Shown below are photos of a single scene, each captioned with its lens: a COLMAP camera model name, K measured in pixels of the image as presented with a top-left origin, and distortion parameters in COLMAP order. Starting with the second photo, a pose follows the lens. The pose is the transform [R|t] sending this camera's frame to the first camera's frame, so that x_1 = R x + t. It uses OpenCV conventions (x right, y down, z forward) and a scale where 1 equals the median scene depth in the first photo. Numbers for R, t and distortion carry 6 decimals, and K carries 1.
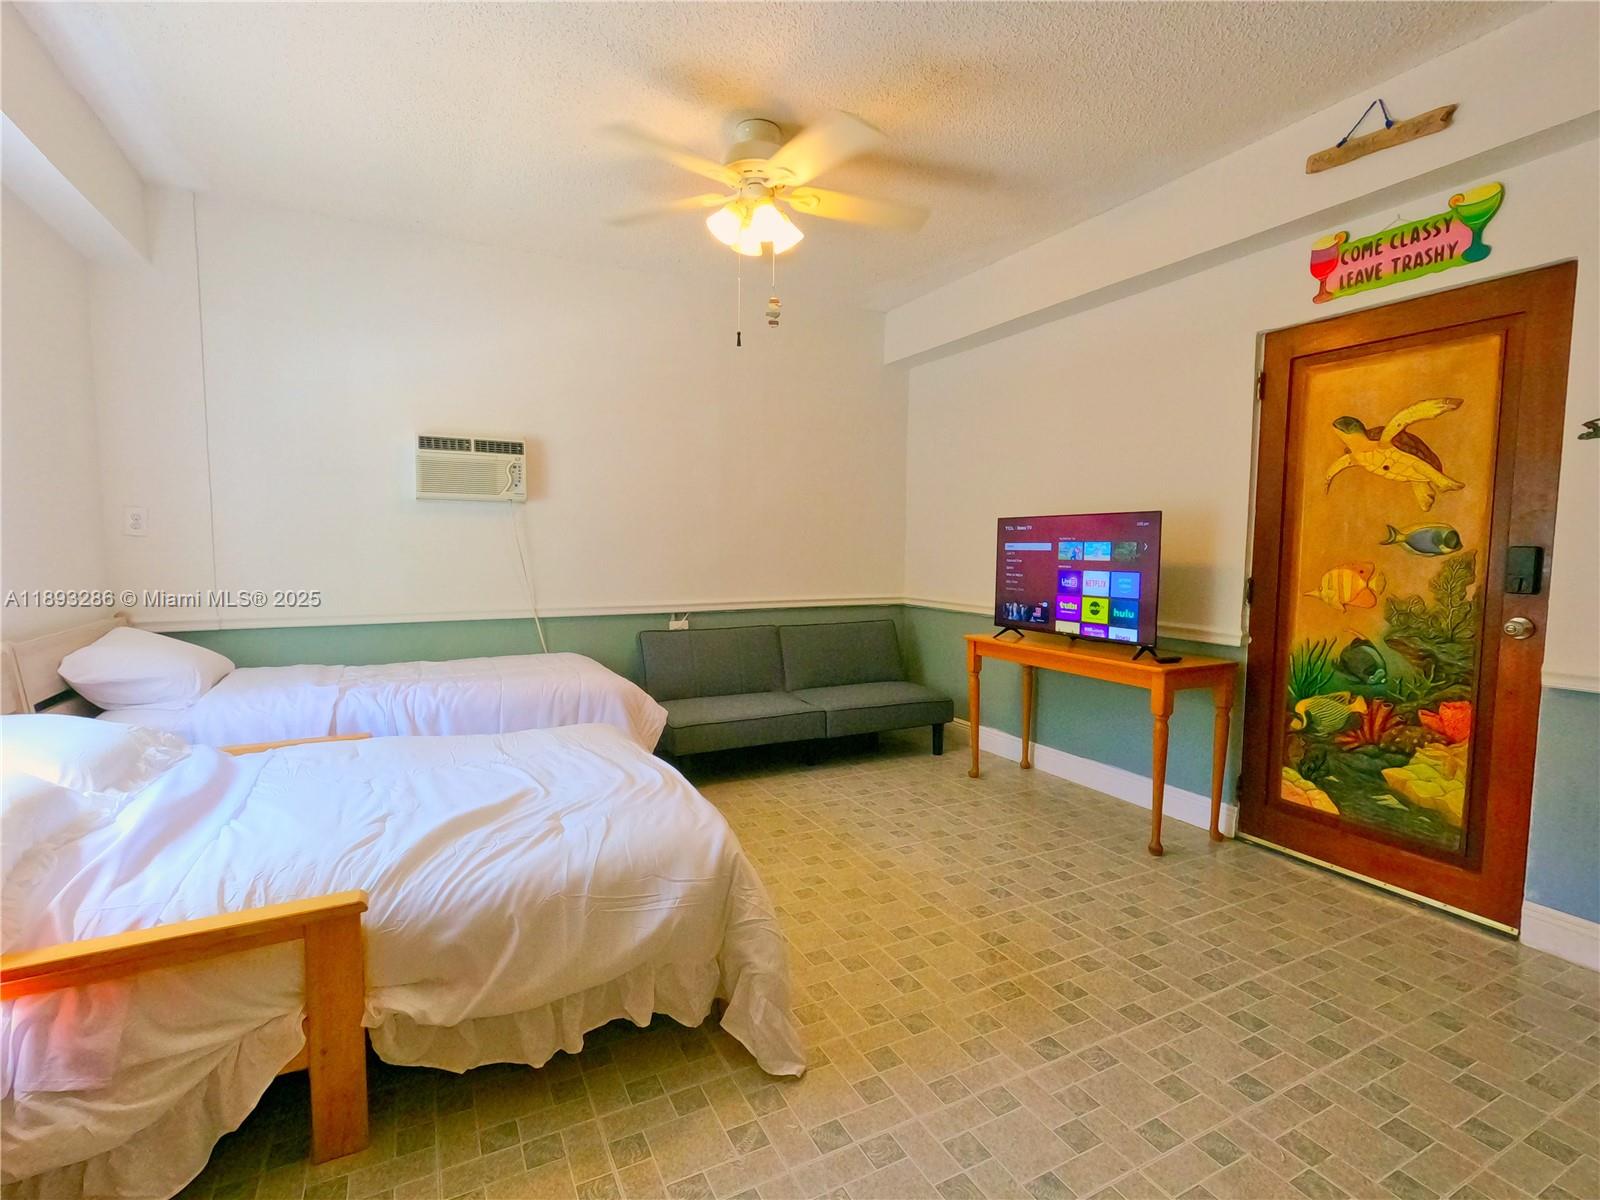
lens RADIAL K [[762.0, 0, 797.4], [0, 762.0, 601.1], [0, 0, 1]] dist [0.000330, 0.000585]
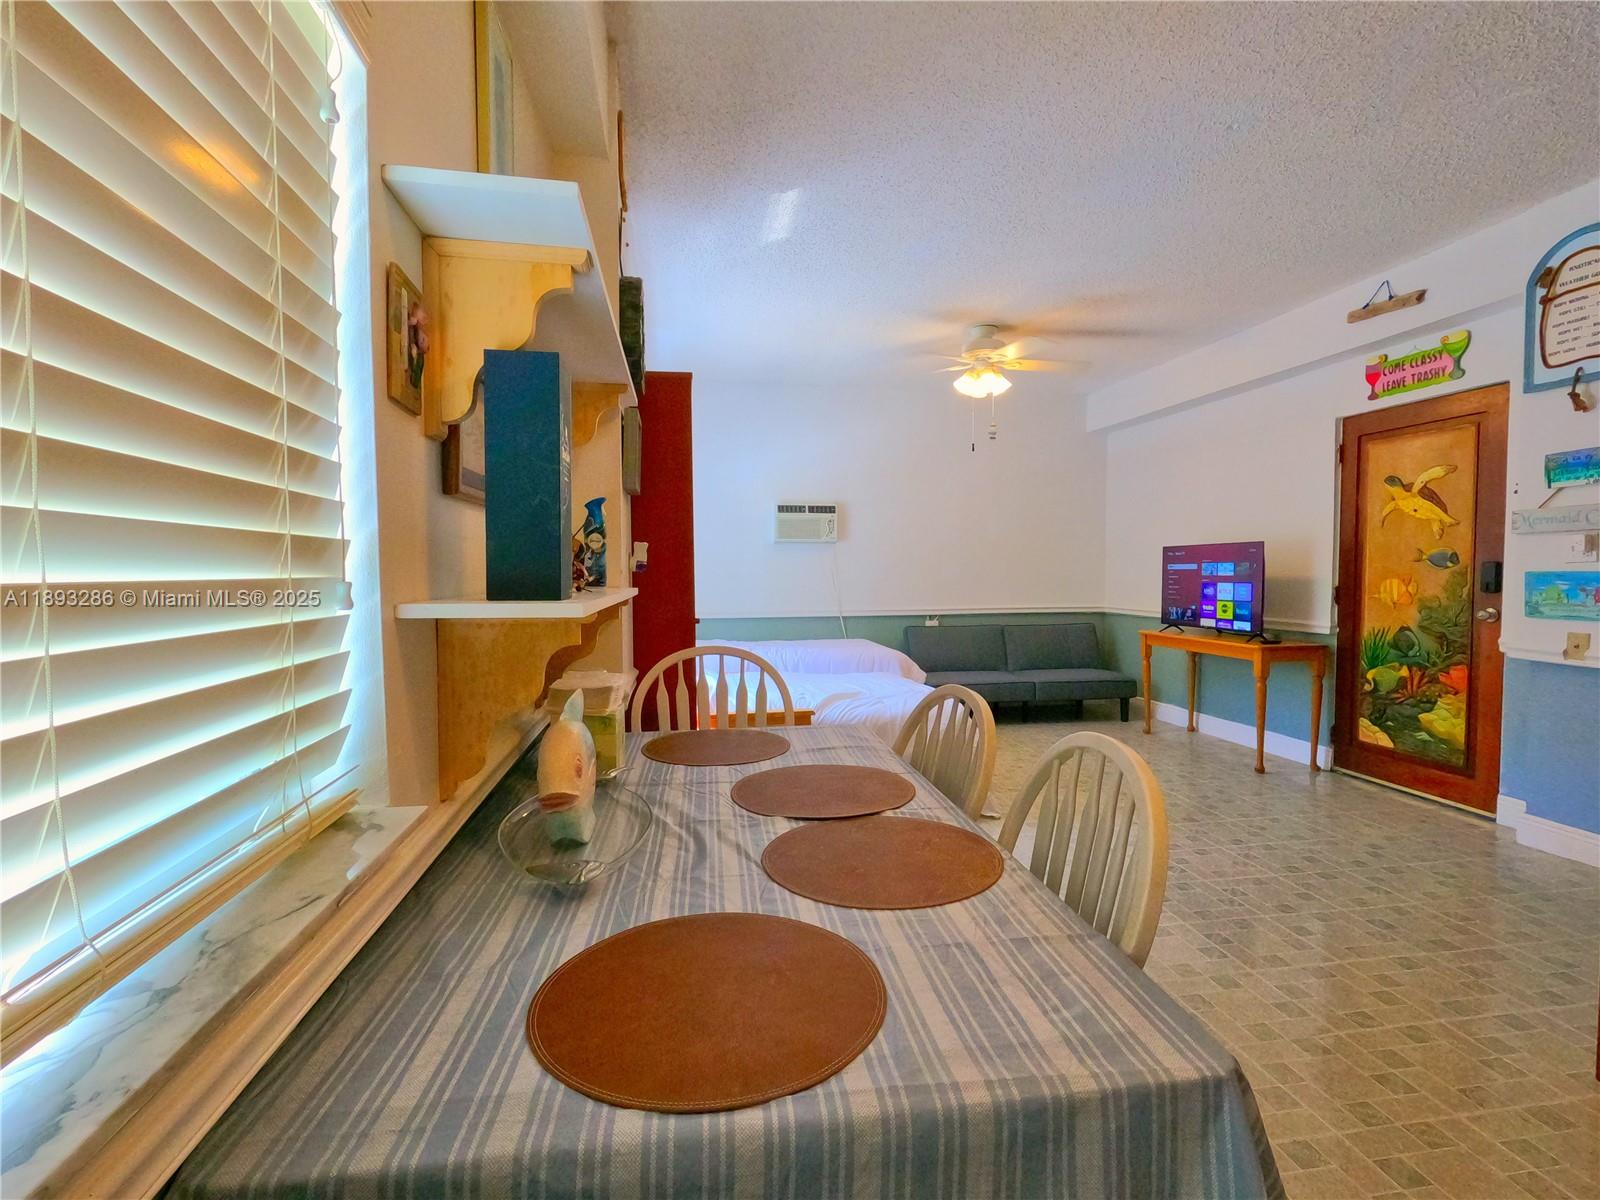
lens RADIAL K [[762.0, 0, 797.4], [0, 762.0, 601.1], [0, 0, 1]] dist [0.000330, 0.000585]
pose [[0.951267, 0.001335, -0.308366, 0.074631], [-0.011861, 0.999409, -0.032261, 0.058361], [0.308141, 0.034346, 0.950720, -0.706065]]
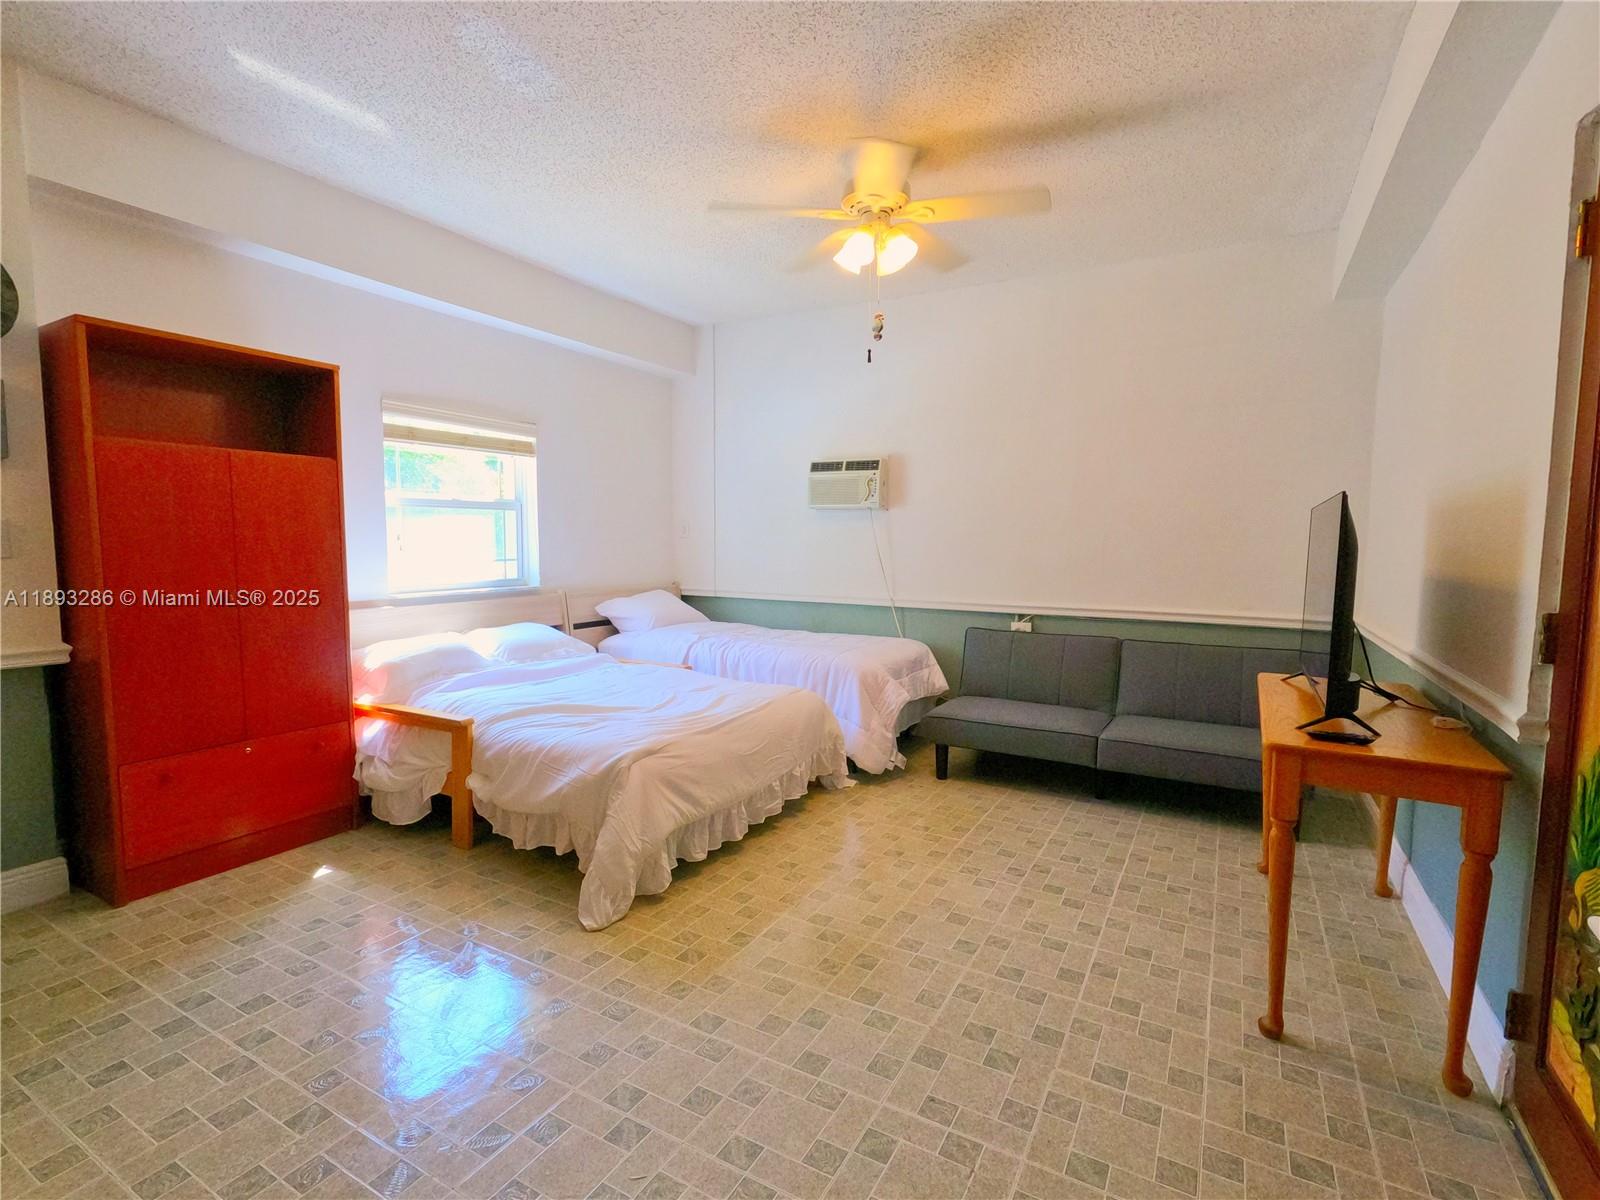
lens RADIAL K [[764.8, 0, 800.0], [0, 764.8, 600.0], [0, 0, 1]] dist [-0.000475, -0.000023]
pose [[0.549461, 0.064475, -0.833028, 0.776626], [-0.069305, 0.997099, 0.031461, -0.021796], [0.832640, 0.040447, 0.552336, 0.313269]]
